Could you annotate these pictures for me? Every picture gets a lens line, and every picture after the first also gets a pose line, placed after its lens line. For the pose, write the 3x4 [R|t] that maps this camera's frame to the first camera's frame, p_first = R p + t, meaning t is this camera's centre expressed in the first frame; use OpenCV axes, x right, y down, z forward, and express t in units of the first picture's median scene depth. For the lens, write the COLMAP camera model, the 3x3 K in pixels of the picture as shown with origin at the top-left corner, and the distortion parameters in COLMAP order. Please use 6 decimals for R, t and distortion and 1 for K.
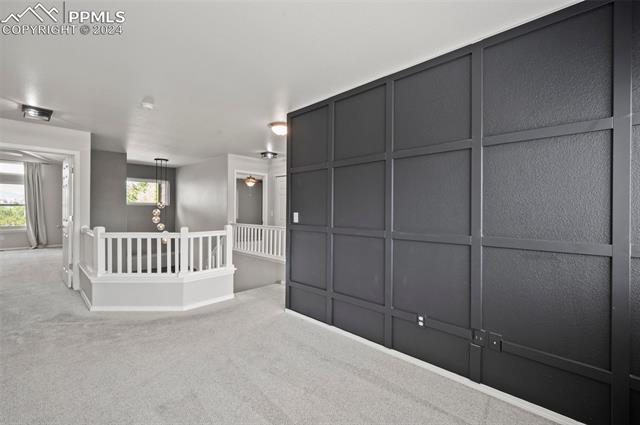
lens RADIAL K [[270.9, 0, 317.3], [0, 270.9, 212.0], [0, 0, 1]] dist [-0.001351, -0.000211]
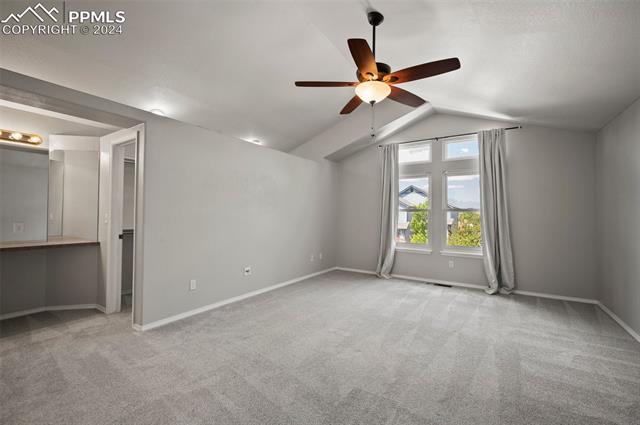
lens RADIAL K [[270.9, 0, 318.1], [0, 270.9, 214.5], [0, 0, 1]] dist [-0.001351, -0.000211]
pose [[0.195609, -0.016494, -0.980543, -0.592195], [-0.009317, 0.999782, -0.018677, -0.003206], [0.980638, 0.012789, 0.195412, 0.557427]]
